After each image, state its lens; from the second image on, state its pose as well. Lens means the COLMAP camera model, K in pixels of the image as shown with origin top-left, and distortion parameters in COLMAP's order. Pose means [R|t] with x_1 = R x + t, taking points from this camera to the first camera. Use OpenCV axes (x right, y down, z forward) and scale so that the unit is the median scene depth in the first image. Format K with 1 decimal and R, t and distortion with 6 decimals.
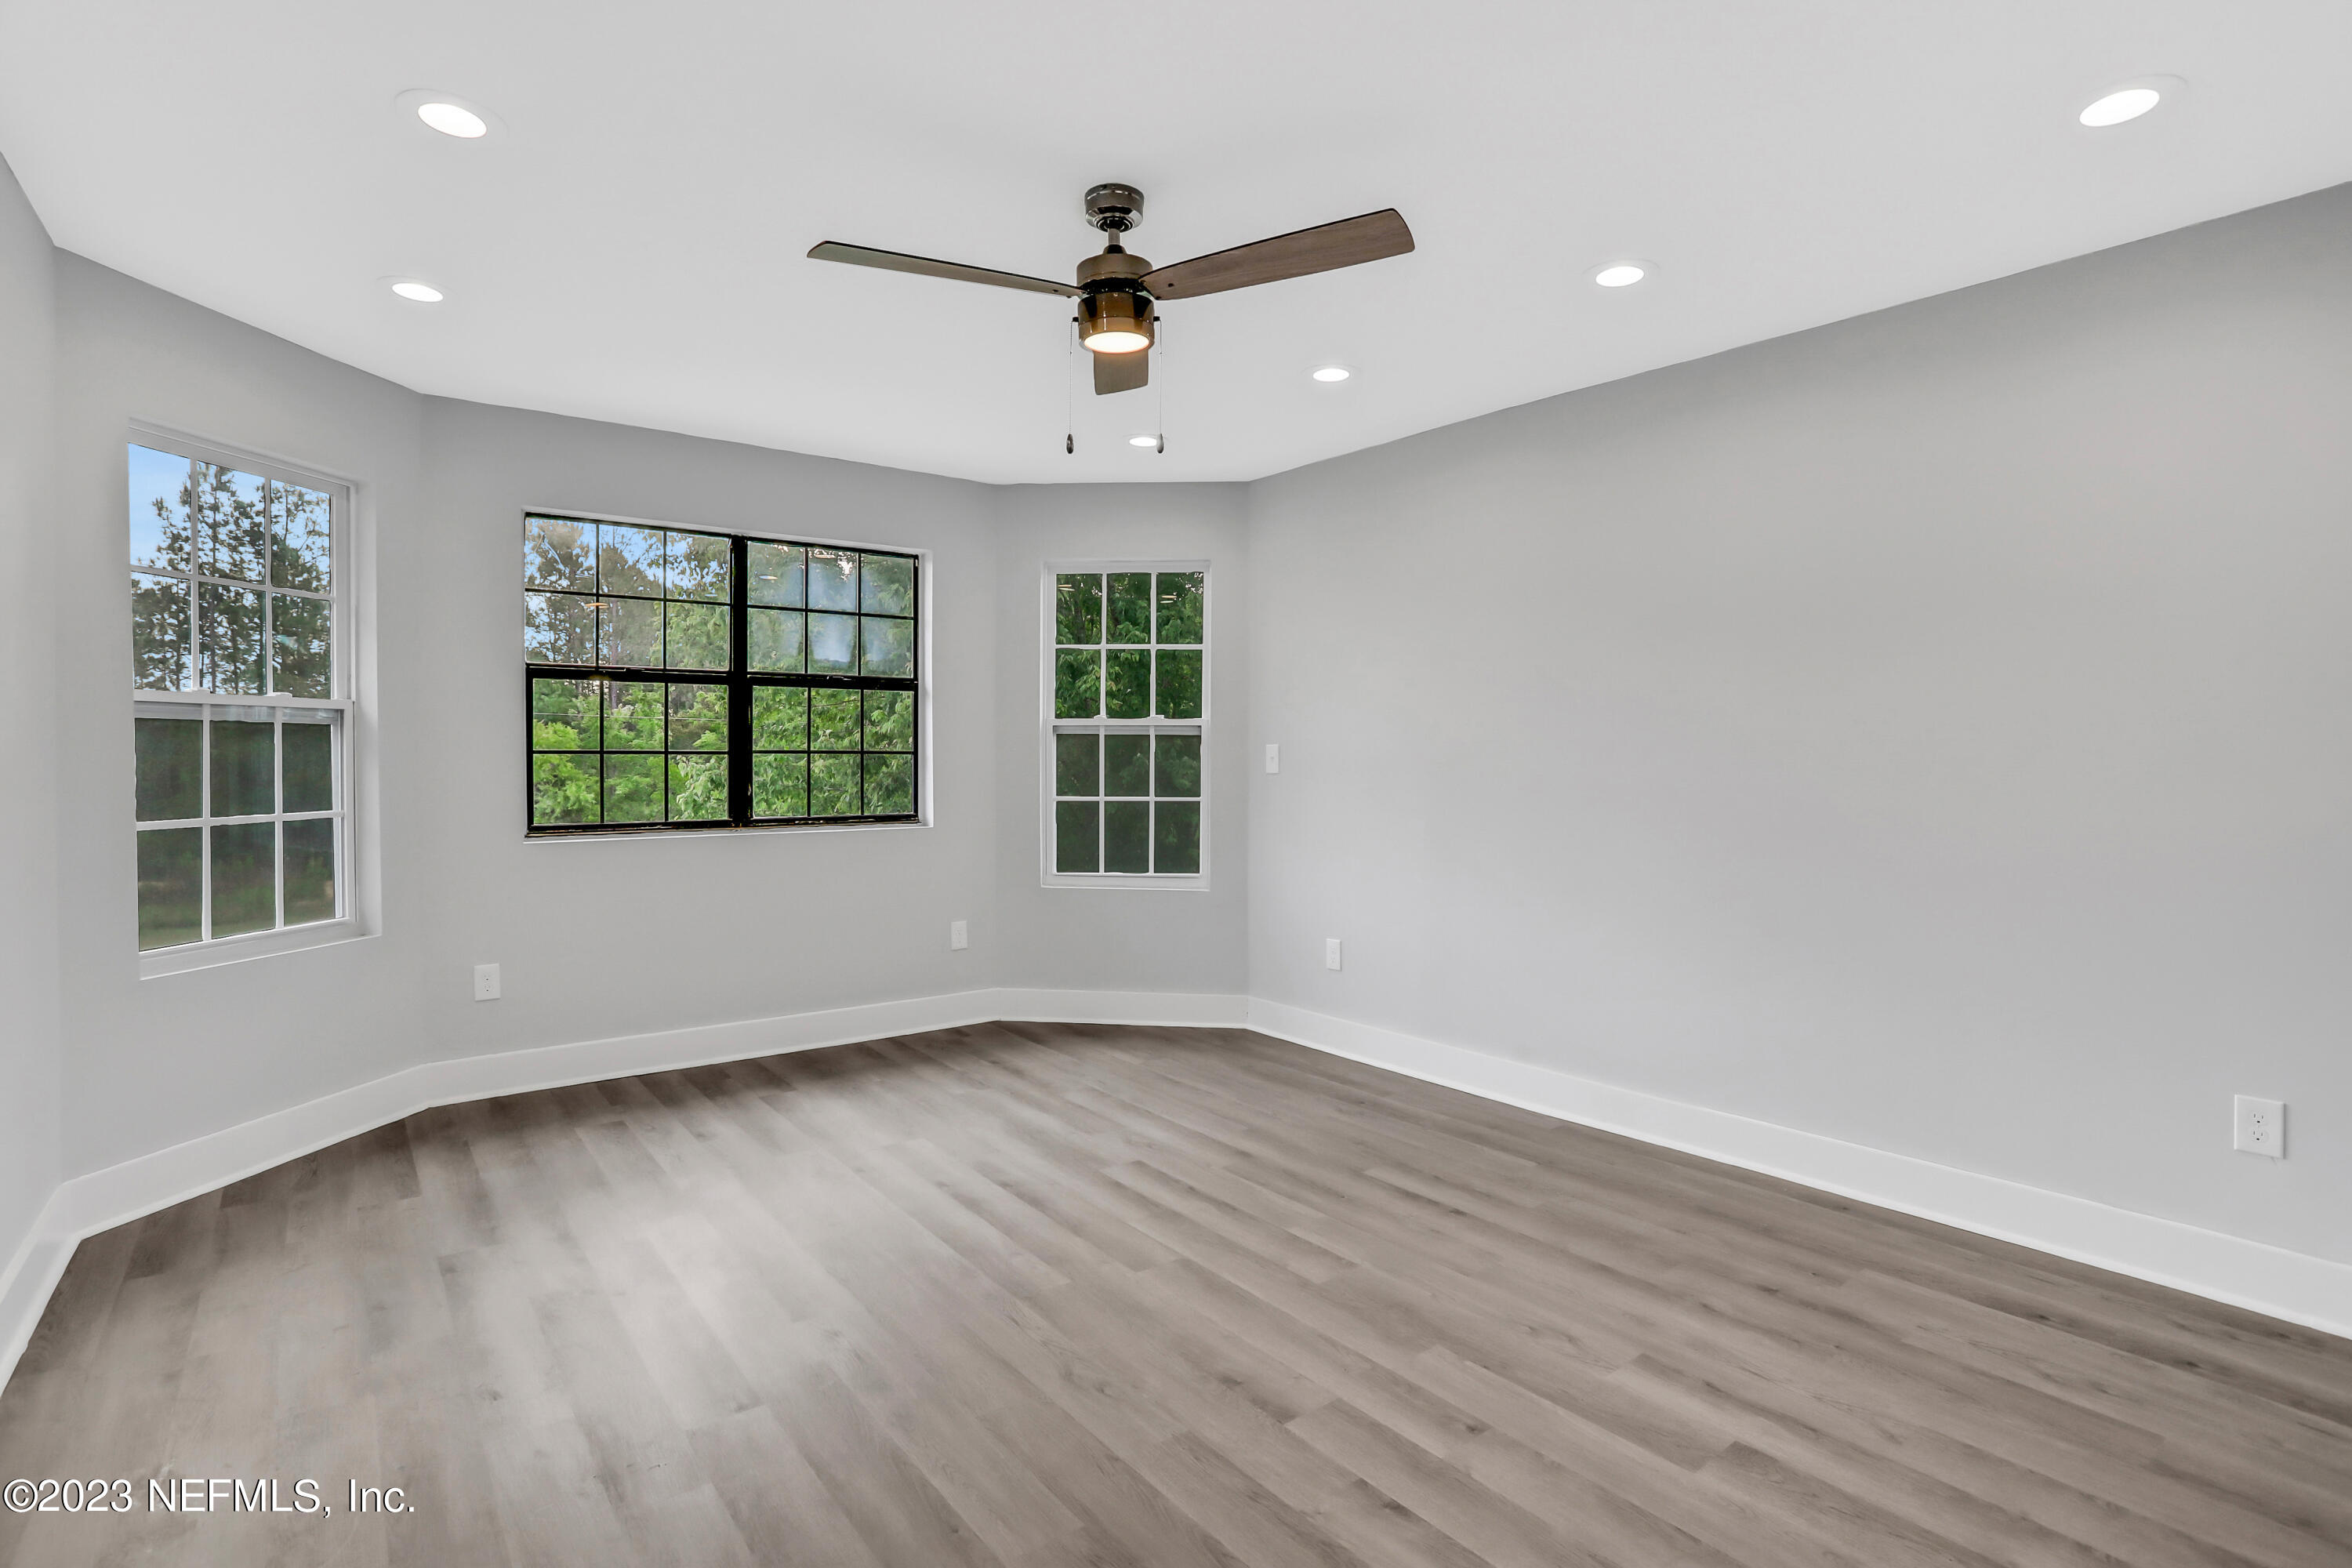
lens RADIAL K [[1151.7, 0, 1177.0], [0, 1151.7, 766.9], [0, 0, 1]] dist [-0.074175, 0.035235]
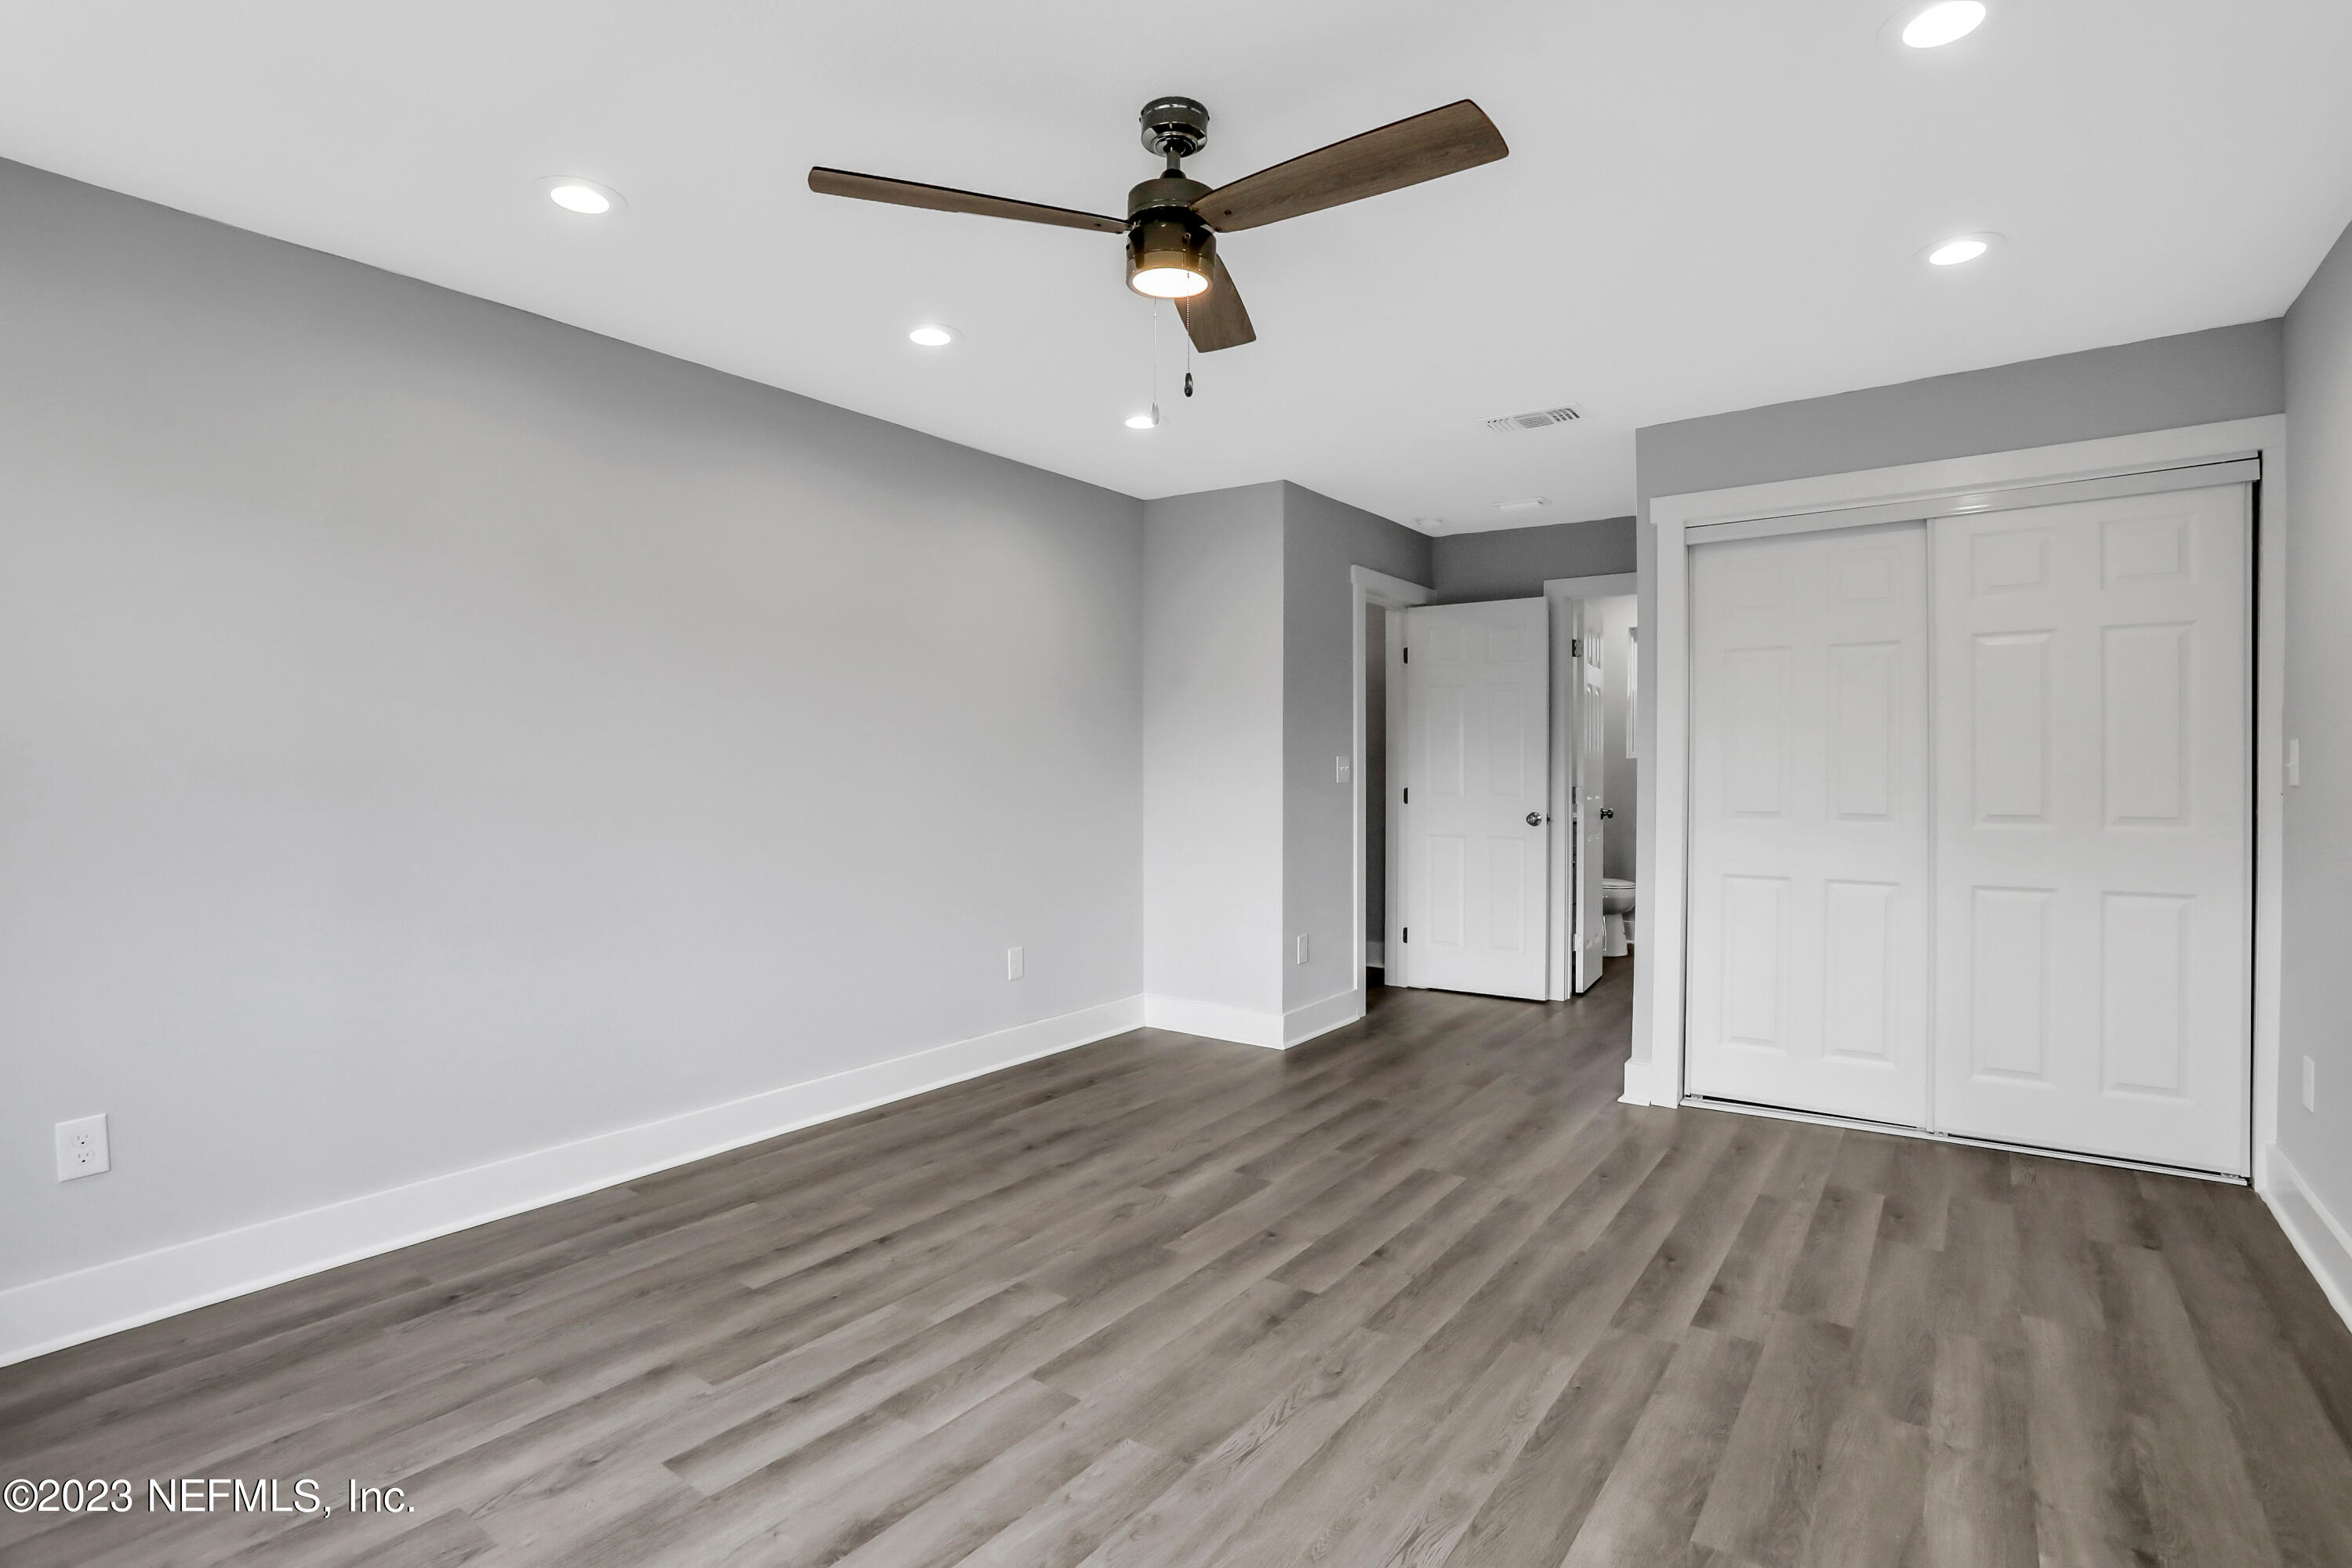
lens RADIAL K [[1151.7, 0, 1177.0], [0, 1151.7, 766.9], [0, 0, 1]] dist [-0.074175, 0.035235]
pose [[-0.286413, -0.007508, 0.958077, -0.656661], [0.007538, 0.999921, 0.010089, -0.010880], [-0.958076, 0.010111, -0.286334, 0.927361]]
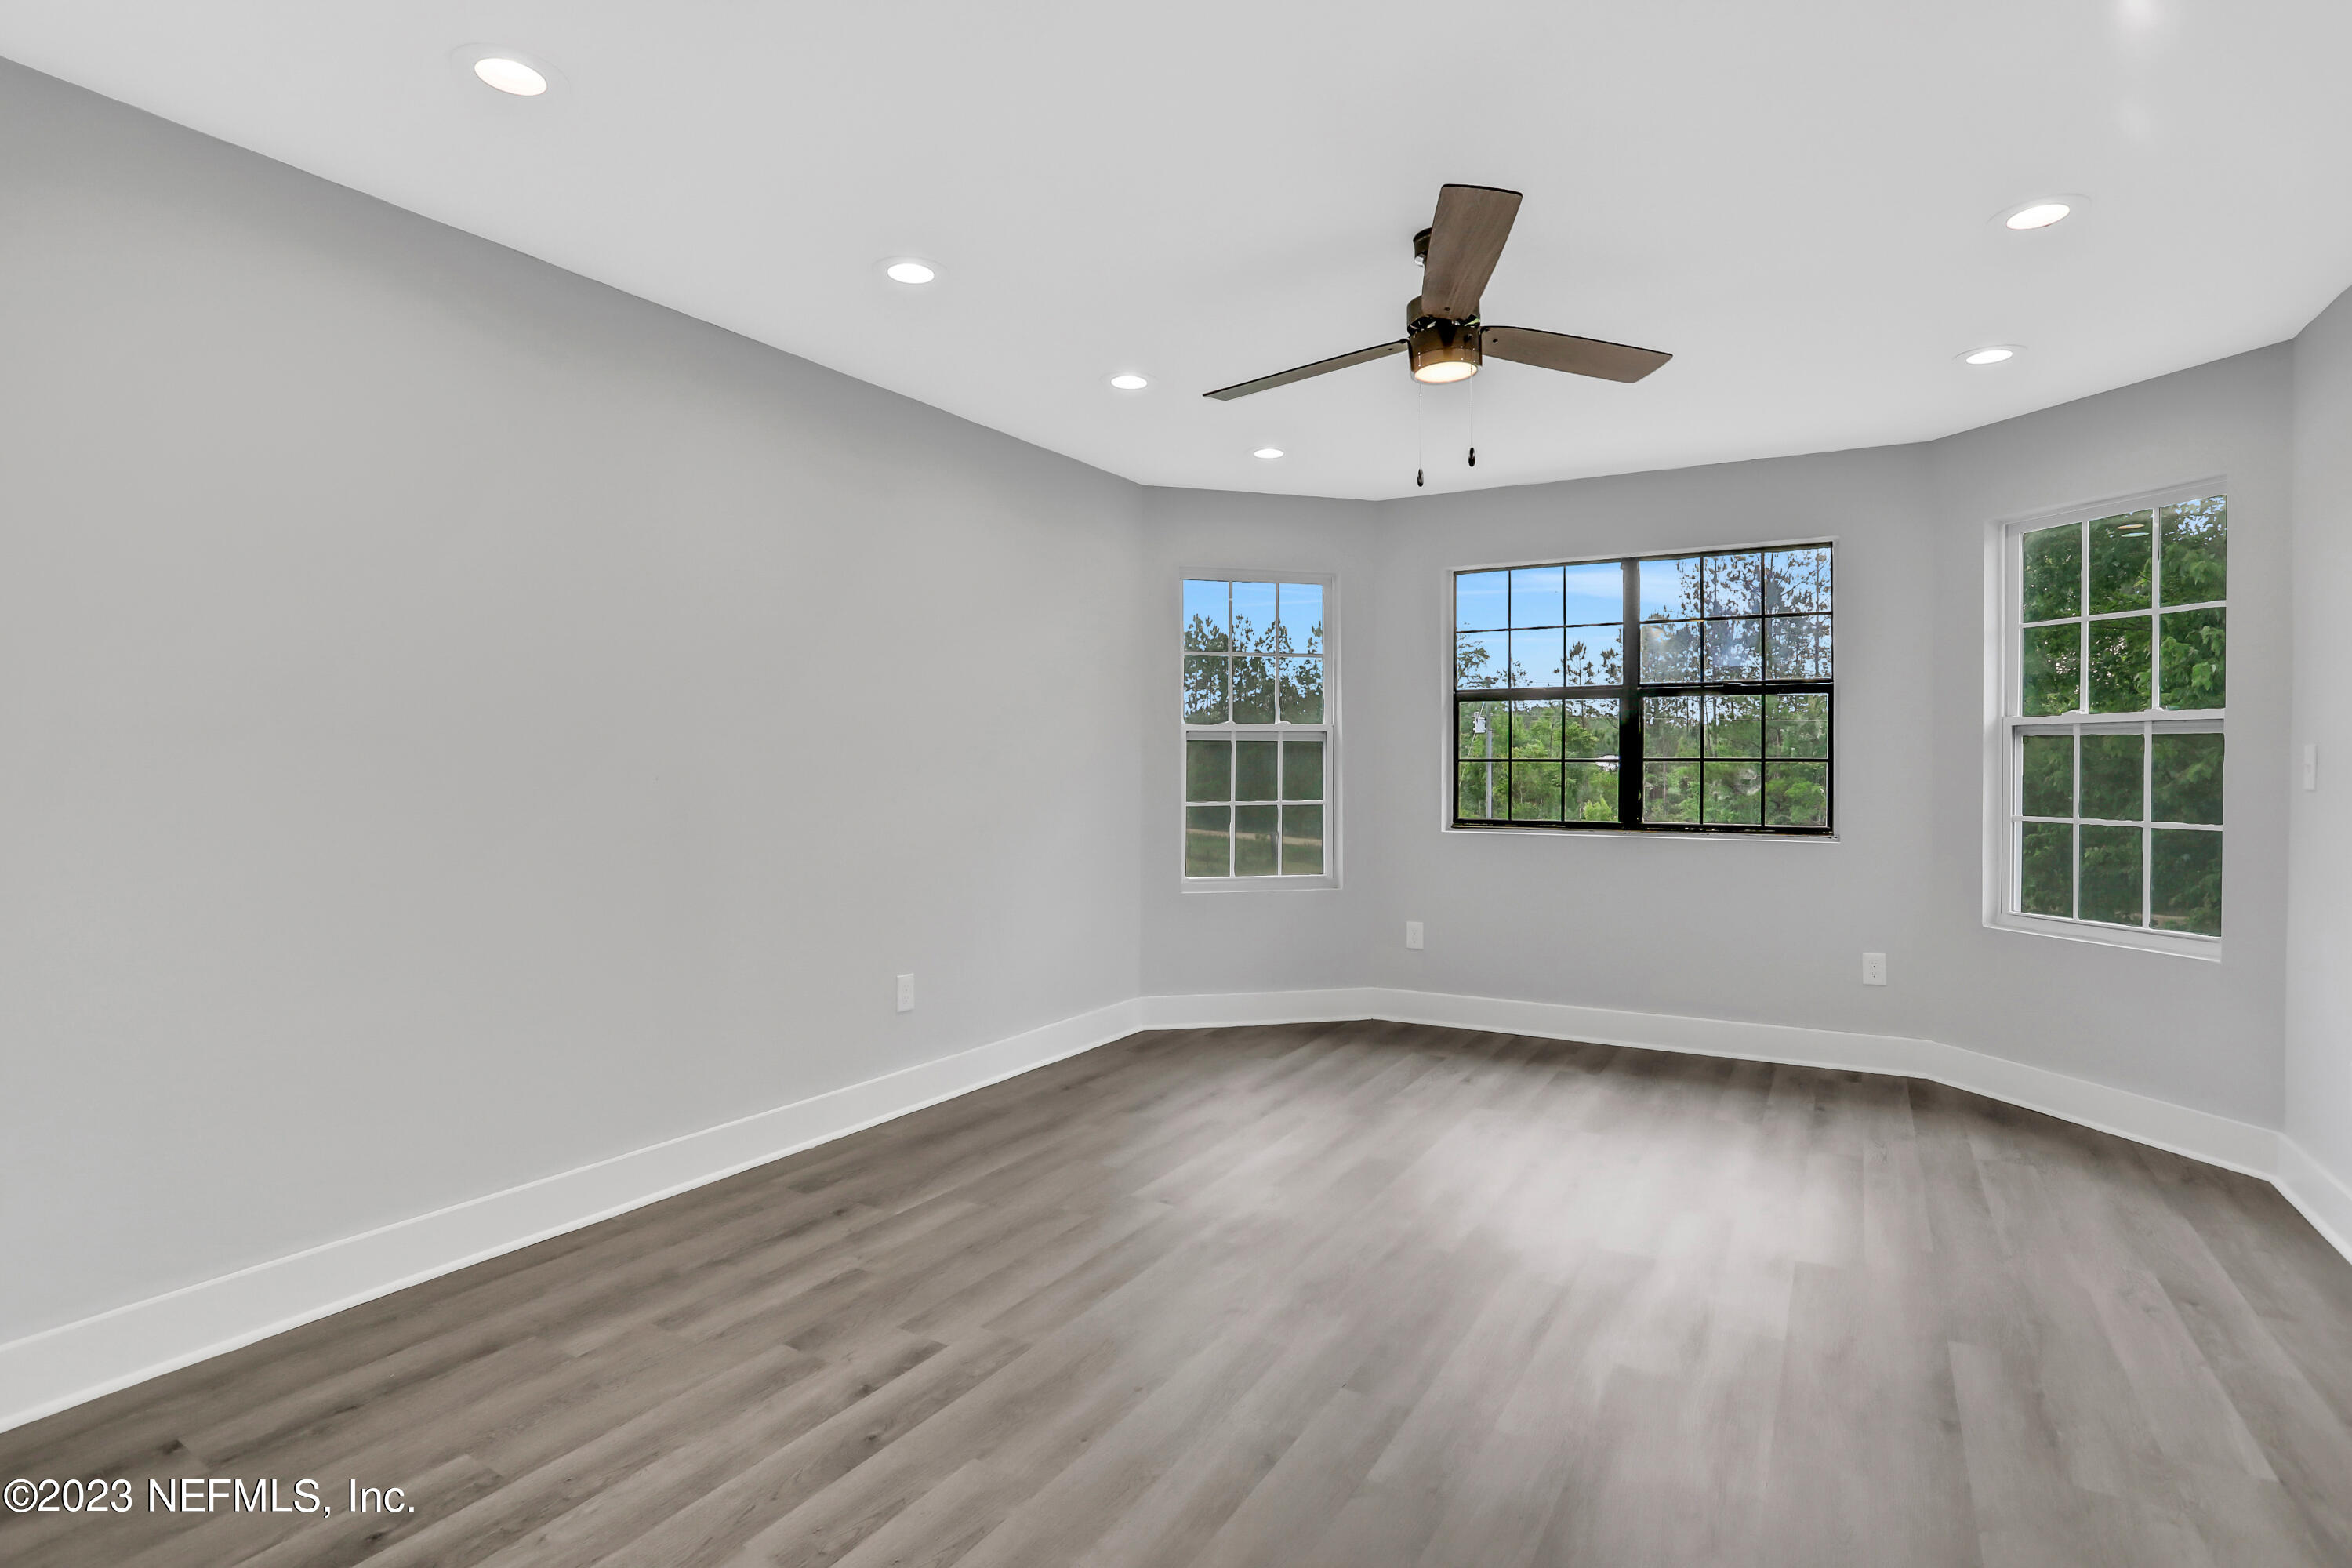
lens RADIAL K [[1151.7, 0, 1177.0], [0, 1151.7, 766.9], [0, 0, 1]] dist [-0.074175, 0.035235]
pose [[0.365419, 0.001497, -0.930842, 0.625482], [-0.011309, 0.999932, -0.002831, 0.001691], [0.930774, 0.011562, 0.365411, 0.286082]]
